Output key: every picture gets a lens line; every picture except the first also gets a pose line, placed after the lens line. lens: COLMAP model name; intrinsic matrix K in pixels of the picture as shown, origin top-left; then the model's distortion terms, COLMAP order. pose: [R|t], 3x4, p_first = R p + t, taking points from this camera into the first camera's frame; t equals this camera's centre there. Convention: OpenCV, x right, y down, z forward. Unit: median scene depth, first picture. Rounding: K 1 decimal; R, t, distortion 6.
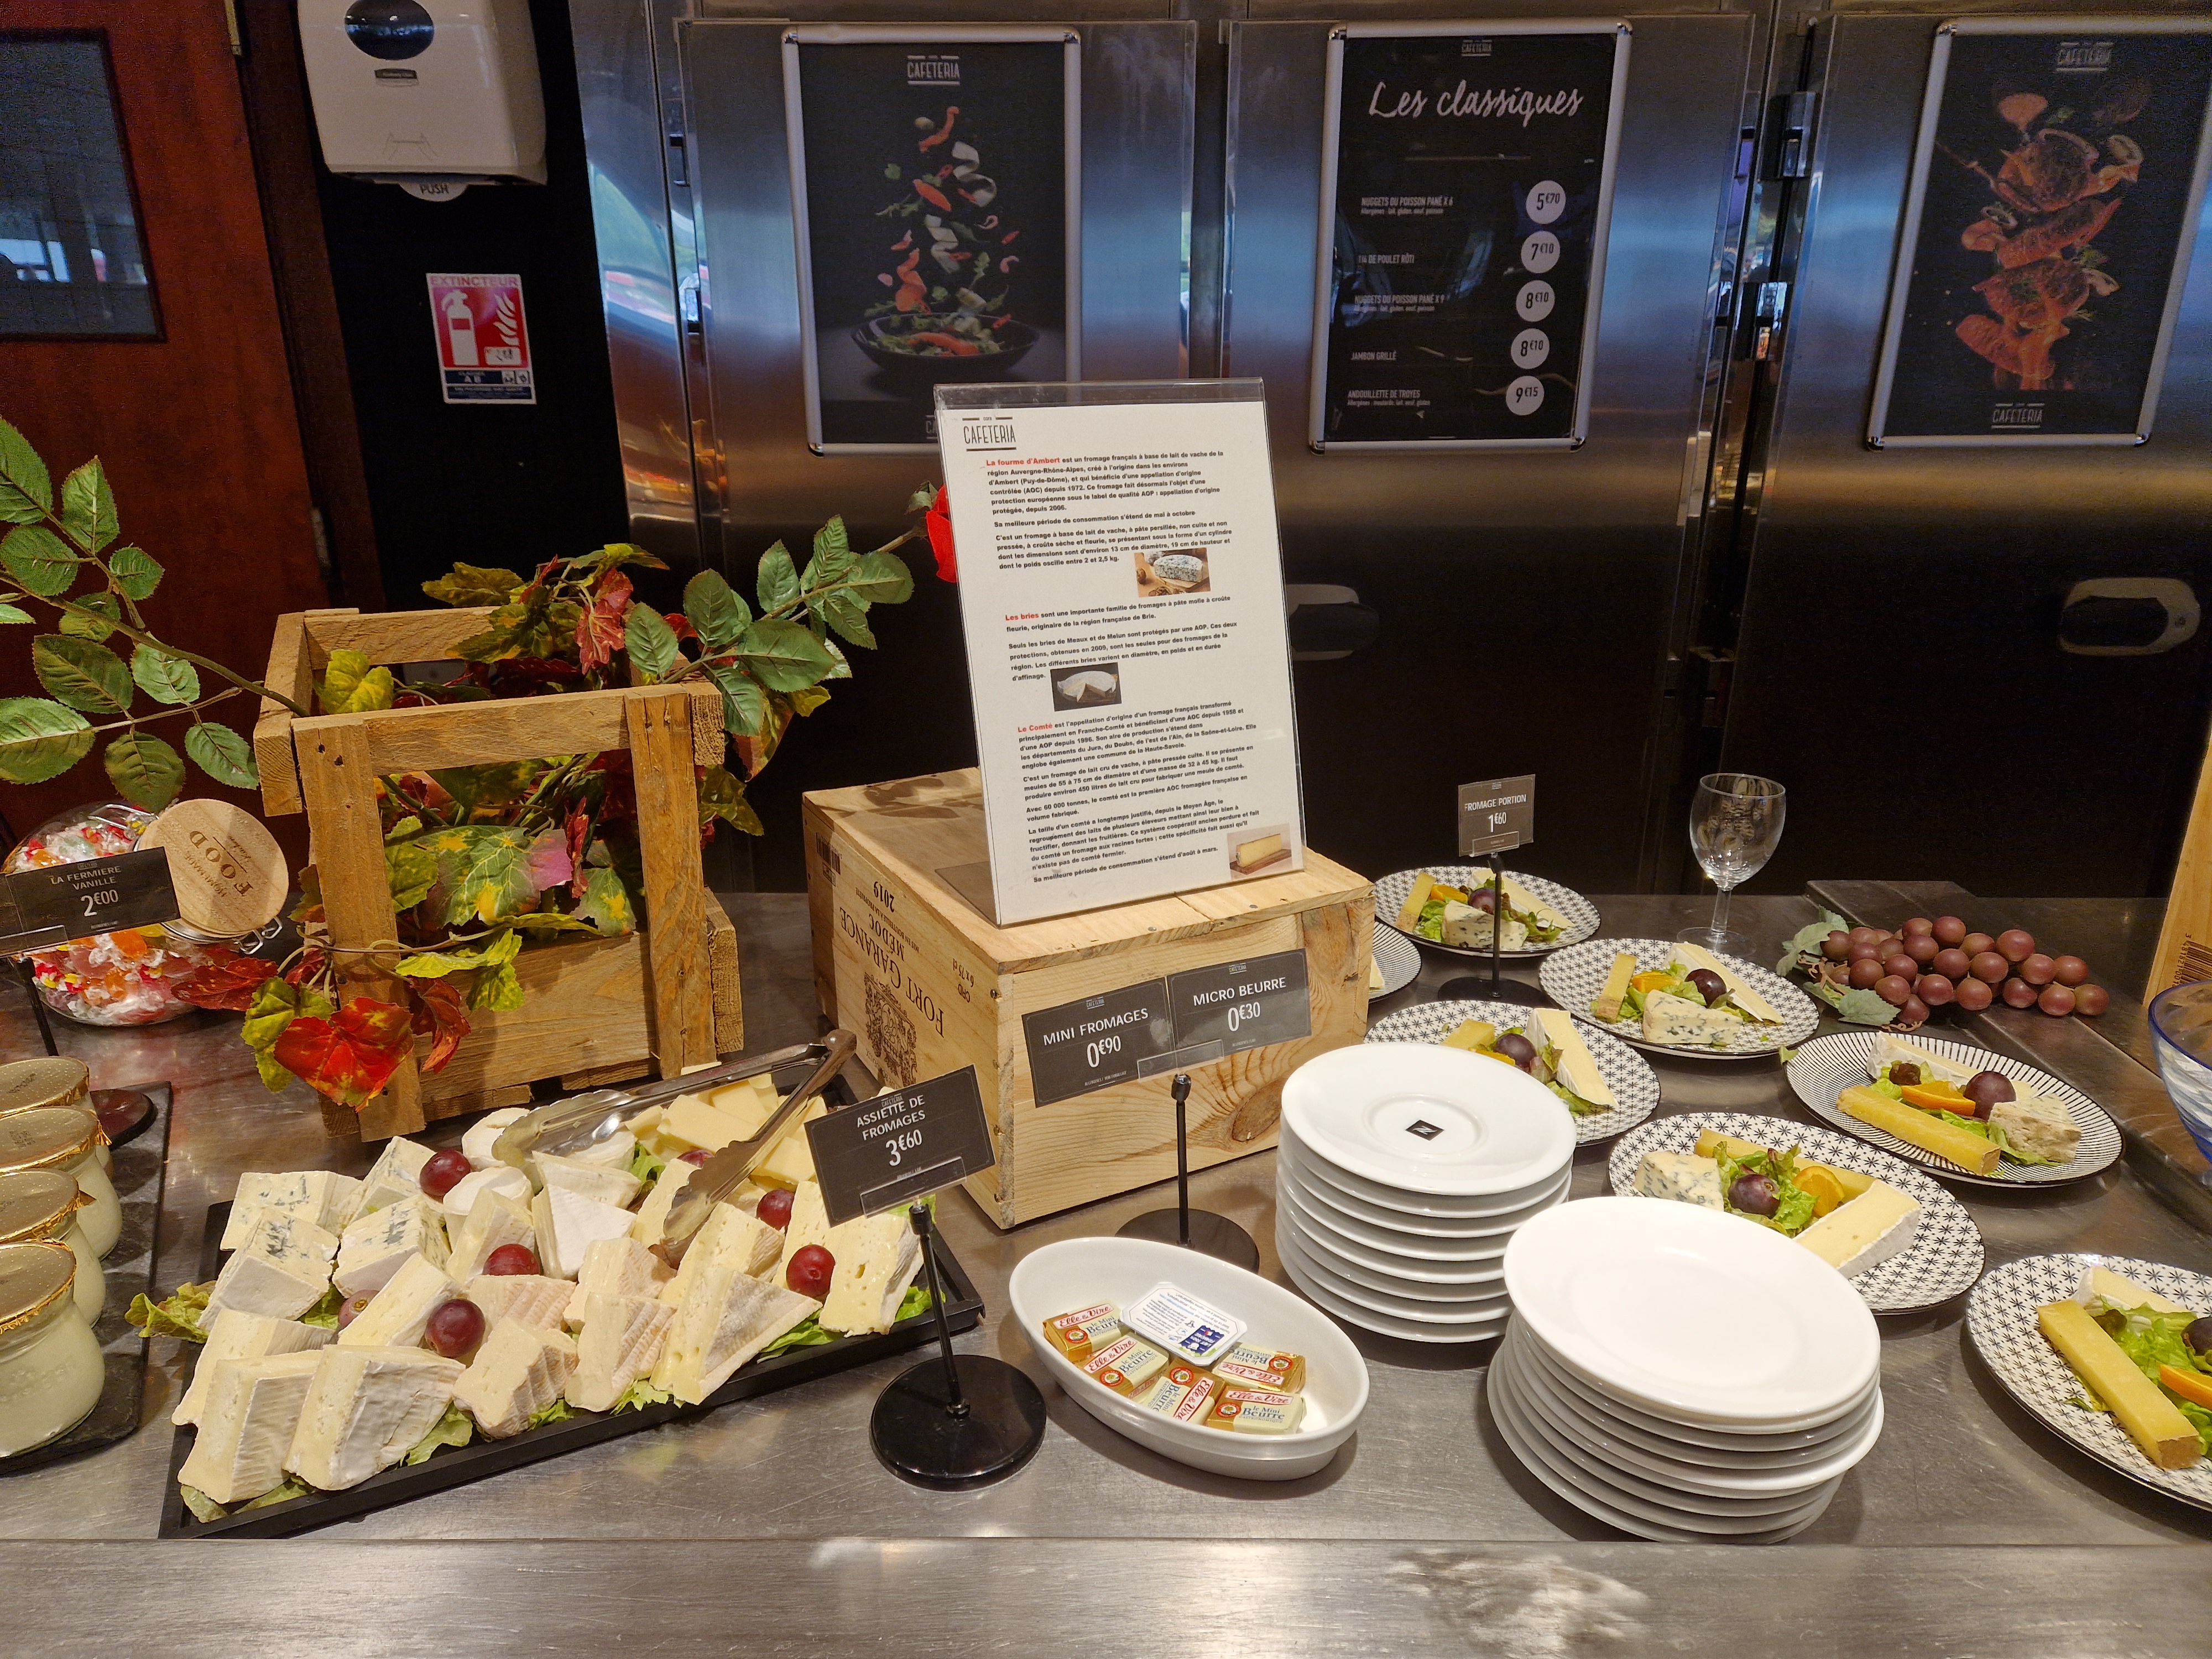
lens RADIAL K [[1465.5, 0, 1079.0], [0, 1465.5, 833.9], [0, 0, 1]] dist [0.074311, -0.058052]
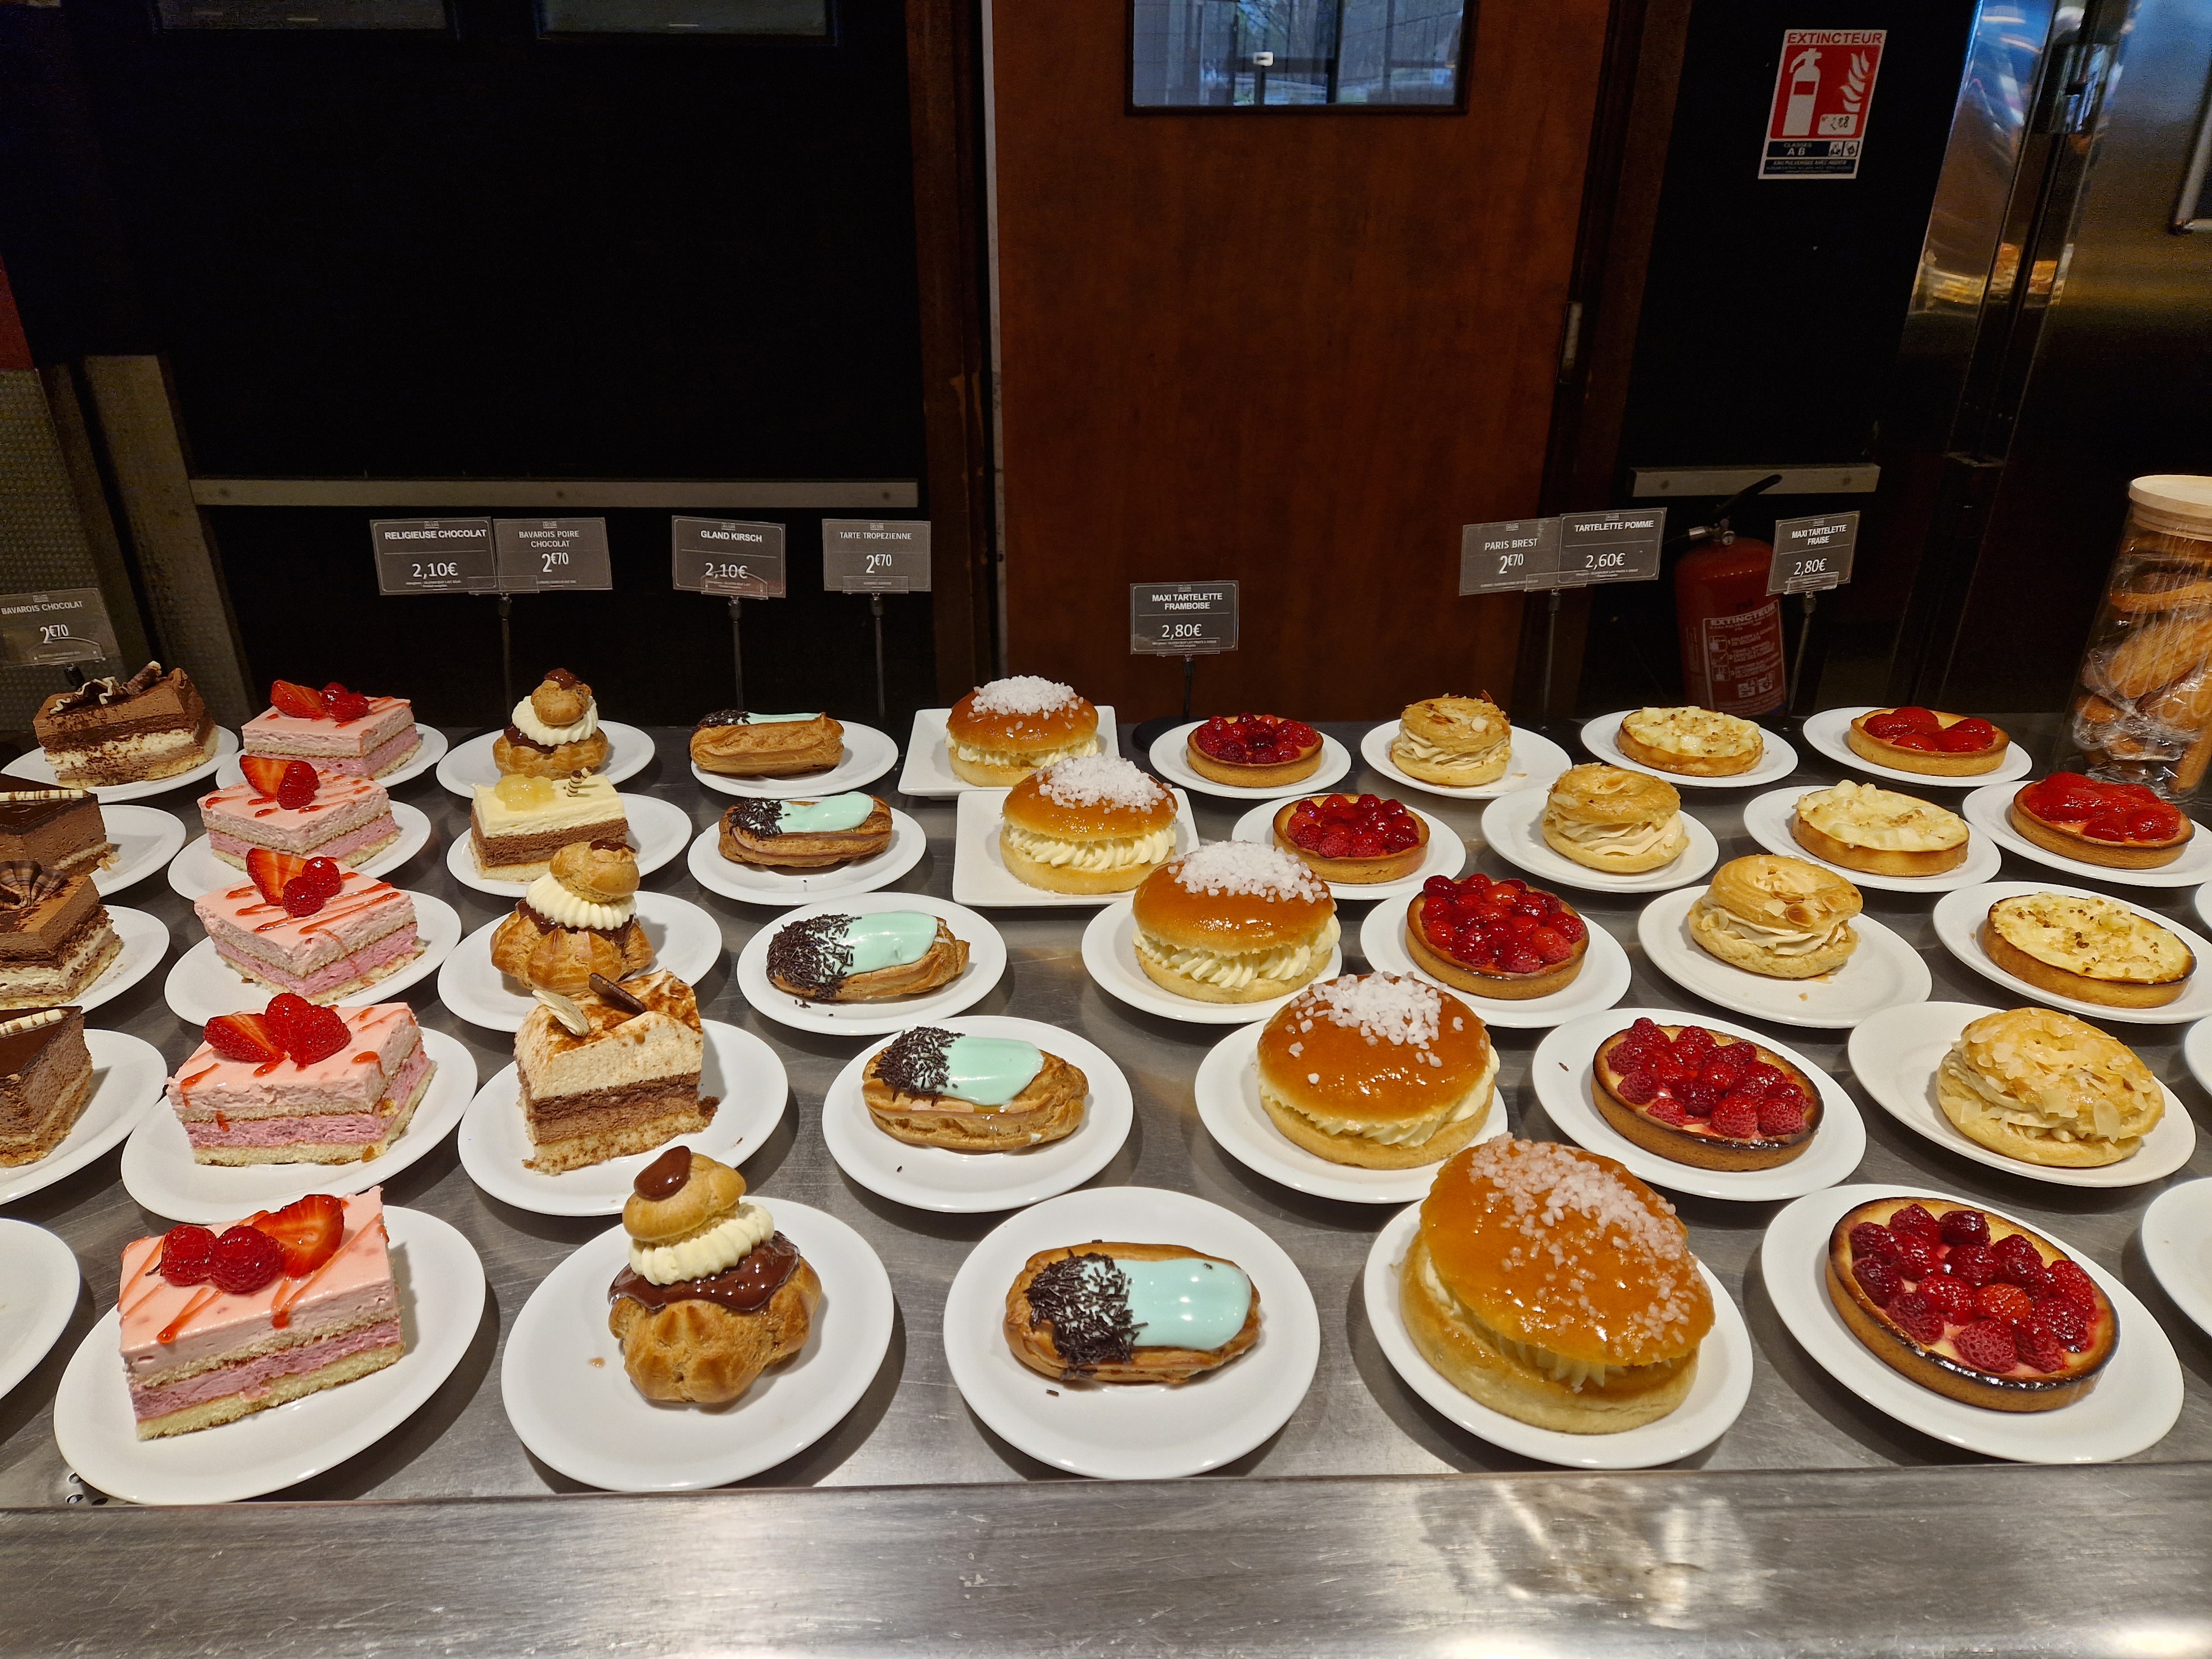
lens RADIAL K [[1509.1, 0, 1062.9], [0, 1509.1, 806.7], [0, 0, 1]] dist [0.076953, -0.070991]
pose [[0.998993, -0.014034, 0.042621, -0.959001], [0.009760, 0.995051, 0.098885, -0.006306], [-0.043798, -0.098369, 0.994186, 0.053082]]
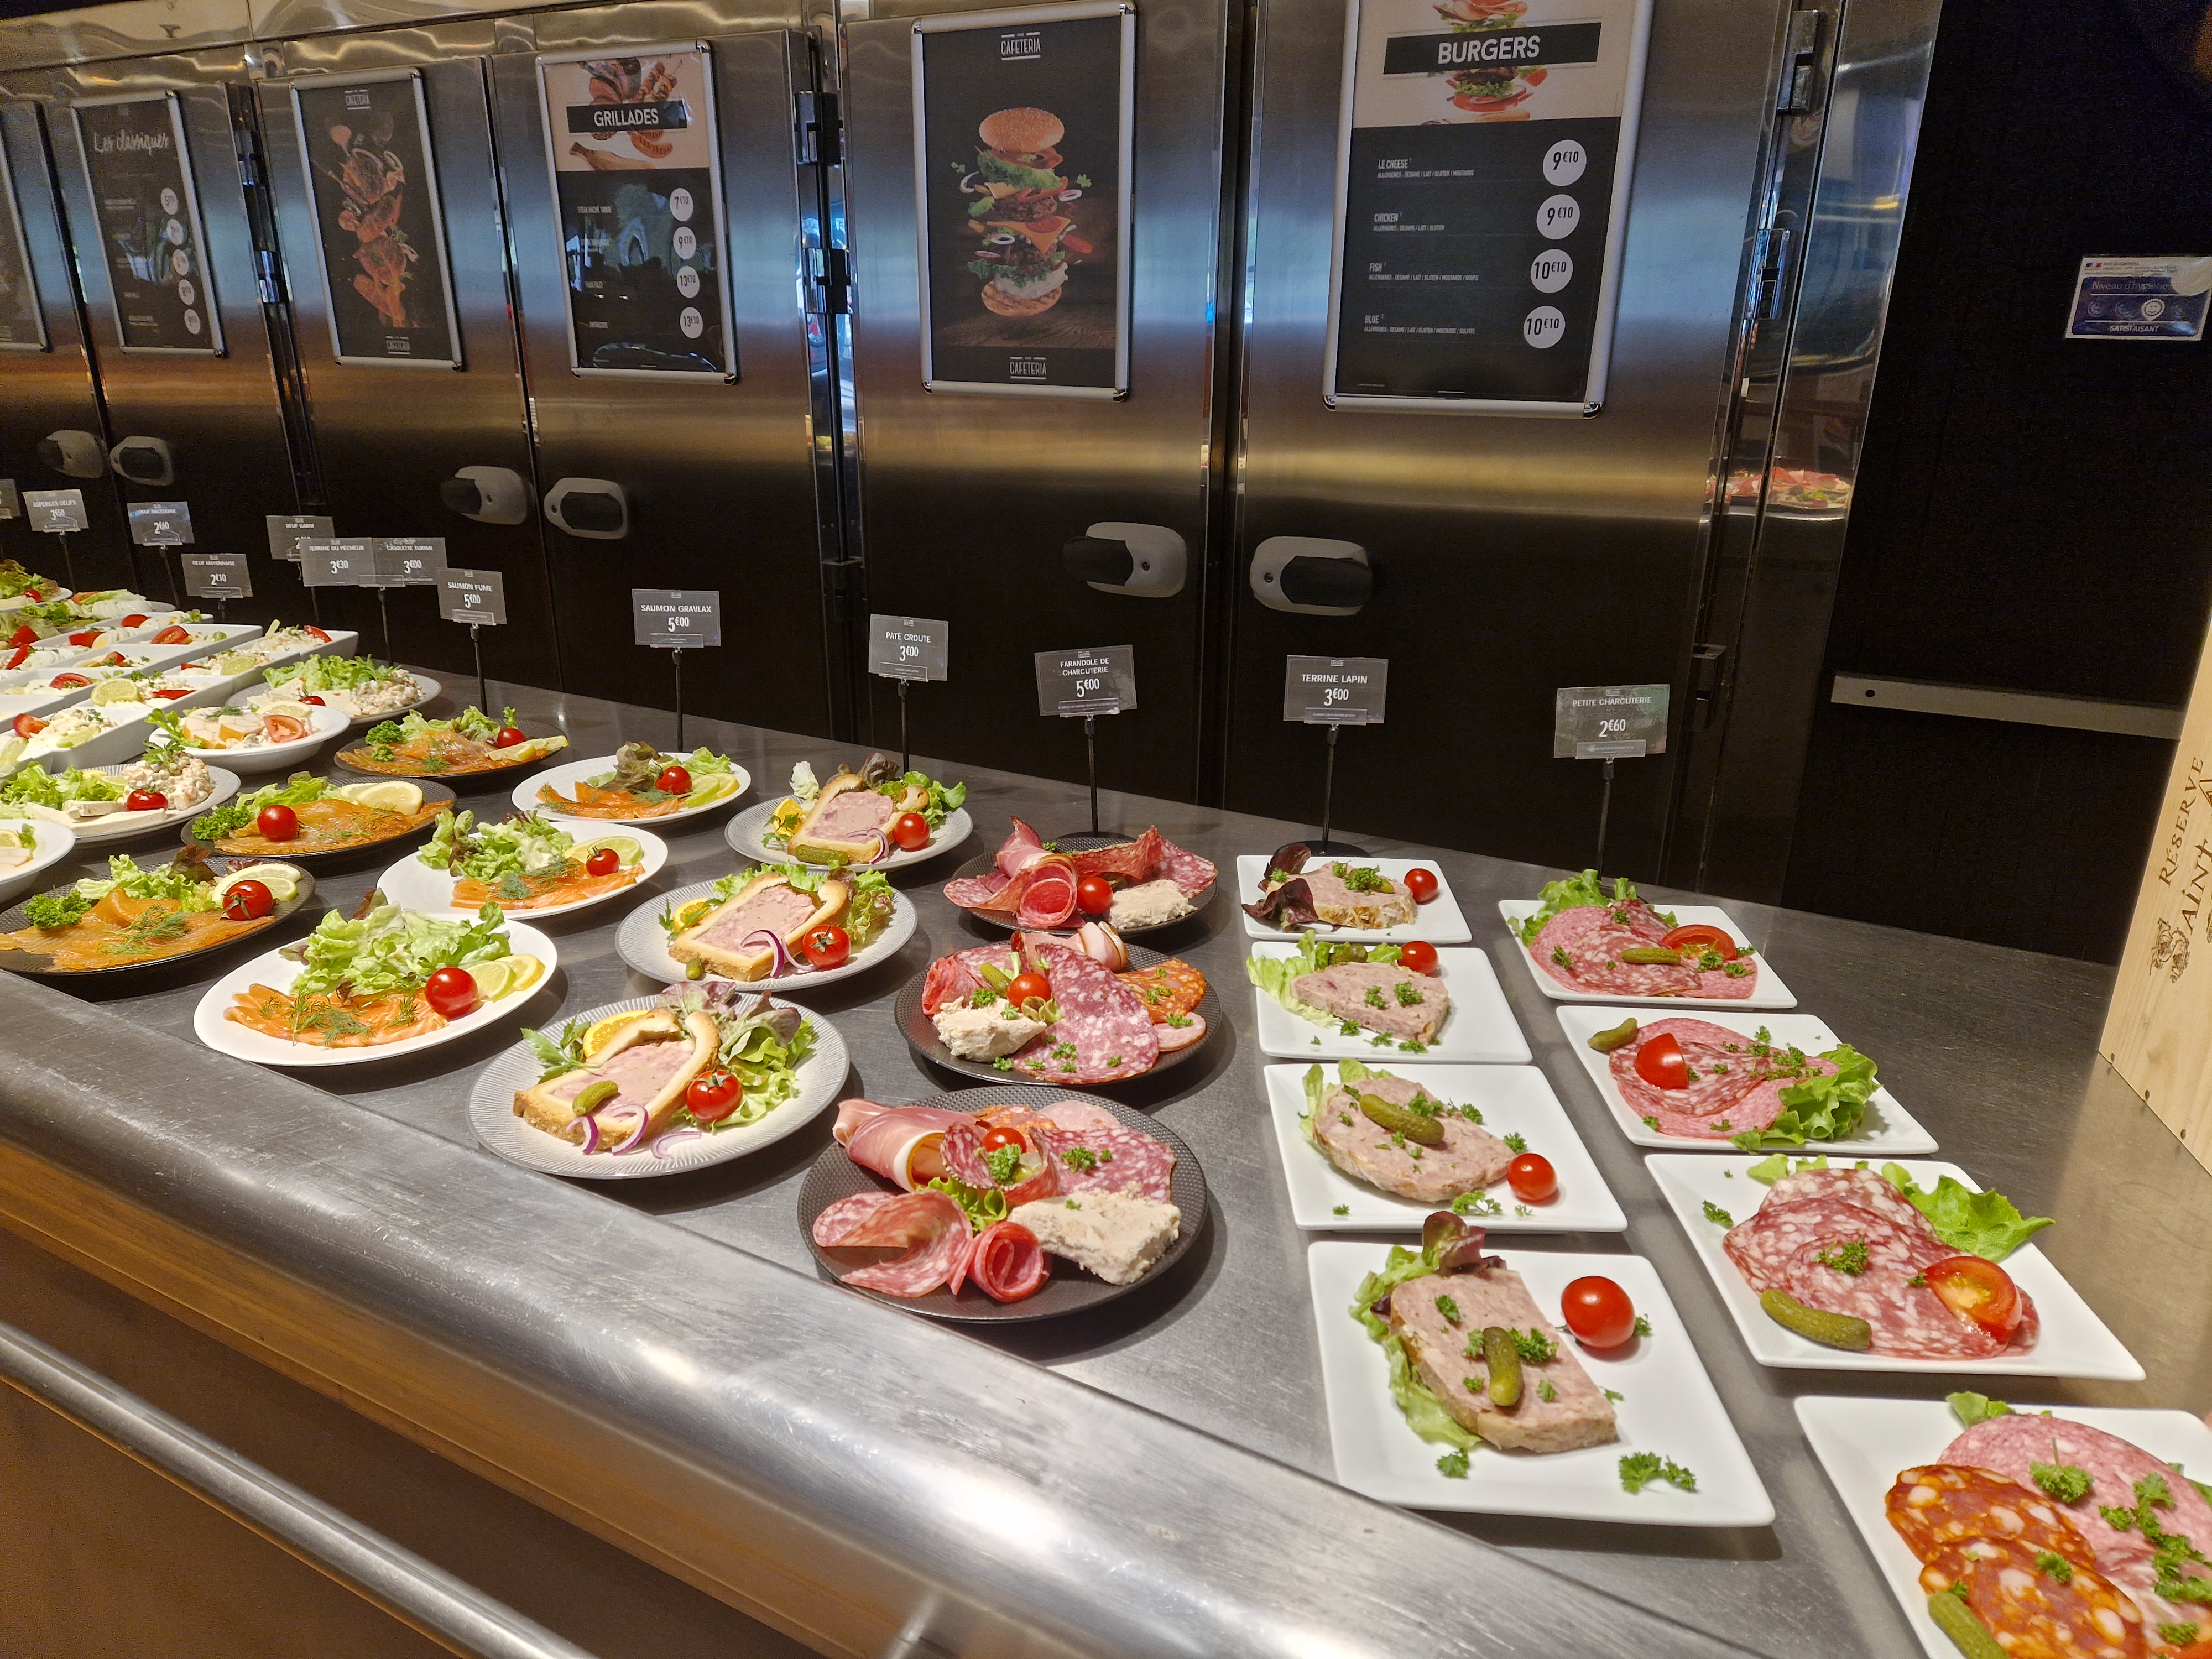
lens RADIAL K [[1489.6, 0, 1088.7], [0, 1489.6, 854.5], [0, 0, 1]] dist [0.087353, -0.079657]
pose [[0.866642, 0.176351, -0.466724, 2.084387], [-0.172668, 0.983656, 0.051053, 0.018413], [0.468100, 0.036343, 0.882928, 0.026422]]
